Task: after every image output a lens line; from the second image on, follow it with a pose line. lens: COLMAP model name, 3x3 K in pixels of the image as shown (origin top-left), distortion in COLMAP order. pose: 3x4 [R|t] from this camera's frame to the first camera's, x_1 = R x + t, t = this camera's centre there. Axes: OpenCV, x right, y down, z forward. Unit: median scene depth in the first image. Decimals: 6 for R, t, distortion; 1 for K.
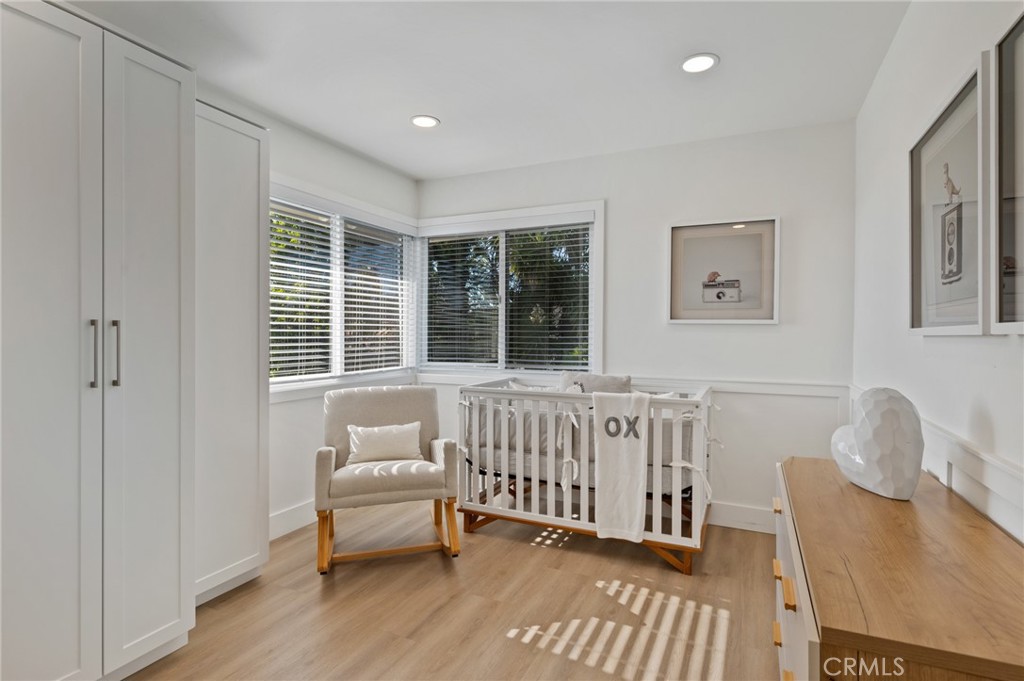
lens RADIAL K [[521.9, 0, 516.1], [0, 521.9, 336.3], [0, 0, 1]] dist [0.000816, -0.001974]
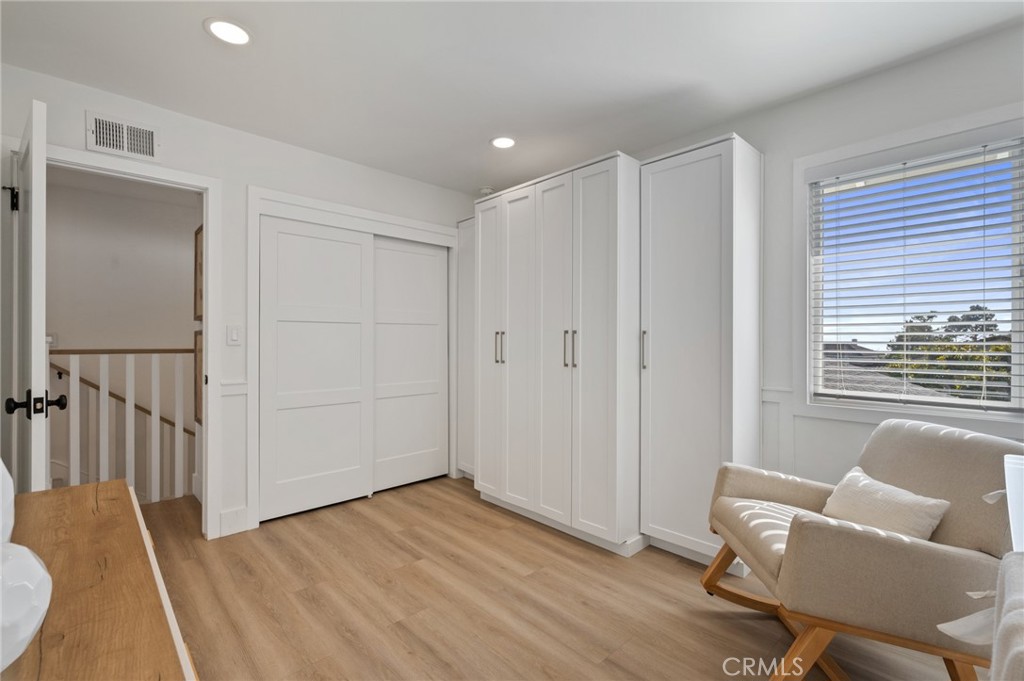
lens RADIAL K [[461.7, 0, 517.1], [0, 461.7, 339.4], [0, 0, 1]] dist [0.003987, 0.001241]
pose [[-0.376500, -0.001471, -0.926415, 0.629345], [-0.007092, 0.999974, 0.001294, -0.002568], [0.926389, 0.007057, -0.376501, 1.156965]]
